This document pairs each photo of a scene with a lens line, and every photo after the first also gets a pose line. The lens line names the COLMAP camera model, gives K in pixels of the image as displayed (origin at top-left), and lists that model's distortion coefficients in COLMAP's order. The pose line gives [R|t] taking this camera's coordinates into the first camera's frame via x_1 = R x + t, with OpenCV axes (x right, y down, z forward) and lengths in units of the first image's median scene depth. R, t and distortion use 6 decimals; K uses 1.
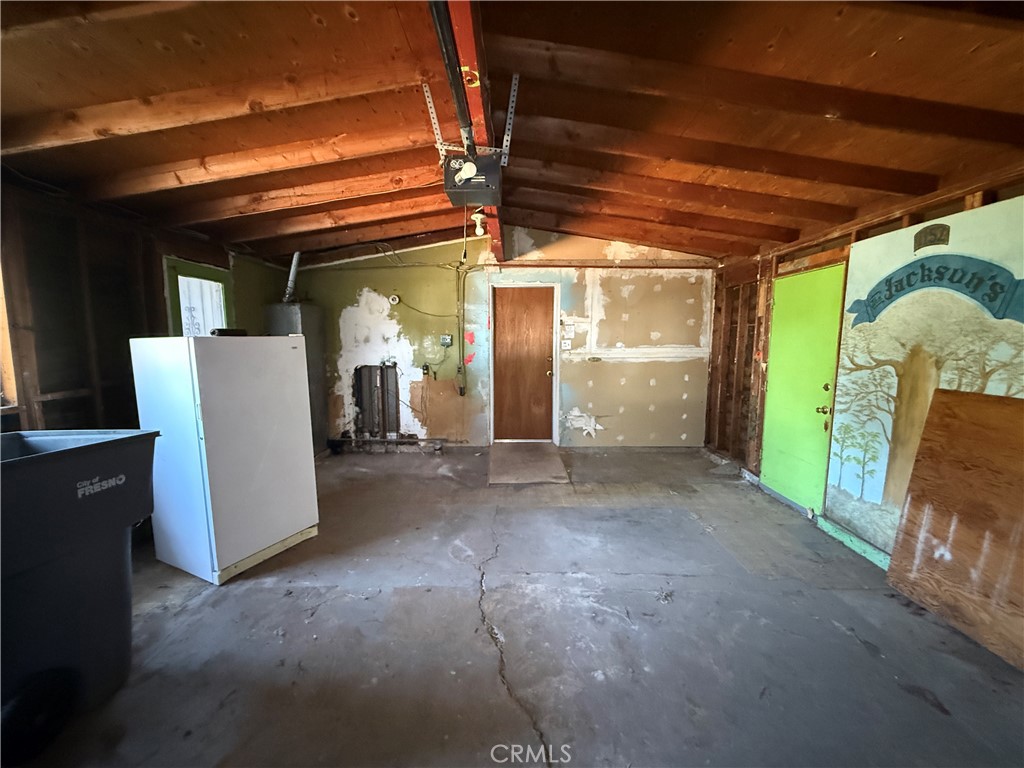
lens RADIAL K [[411.4, 0, 511.5], [0, 411.4, 387.3], [0, 0, 1]] dist [0.001532, -0.000324]
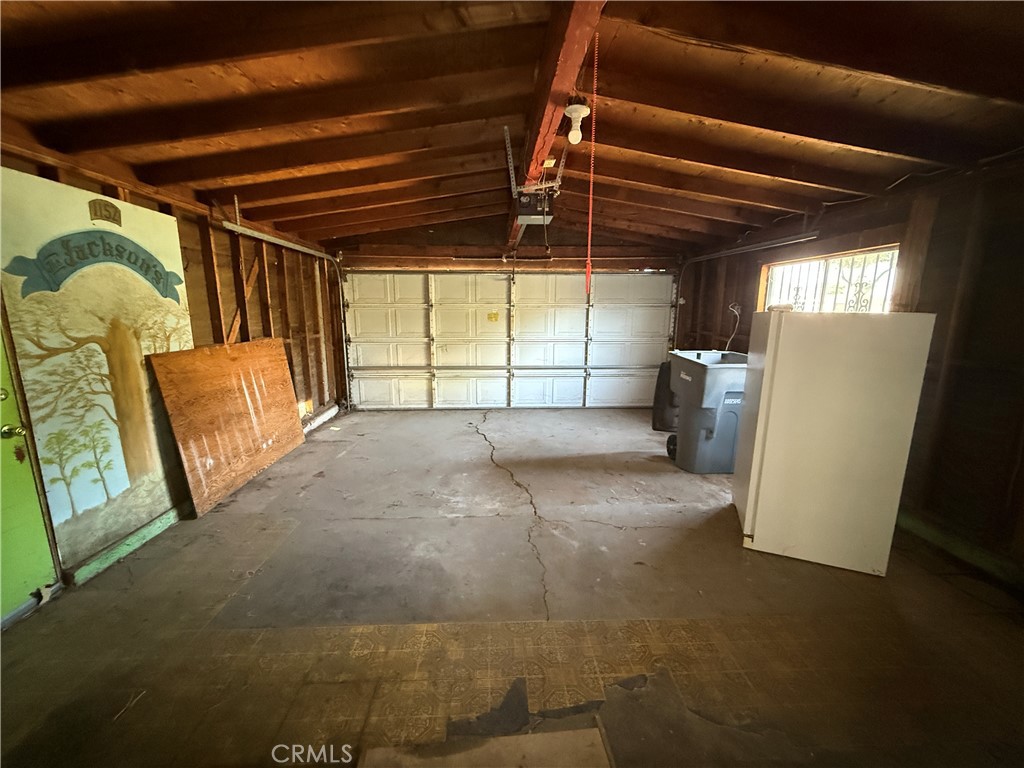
lens RADIAL K [[411.4, 0, 511.9], [0, 411.4, 386.7], [0, 0, 1]] dist [0.001532, -0.000324]
pose [[-0.998443, 0.007320, -0.055303, 0.058116], [-0.009660, 0.953688, 0.300642, -0.237477], [0.054942, 0.300708, -0.952132, 1.911584]]
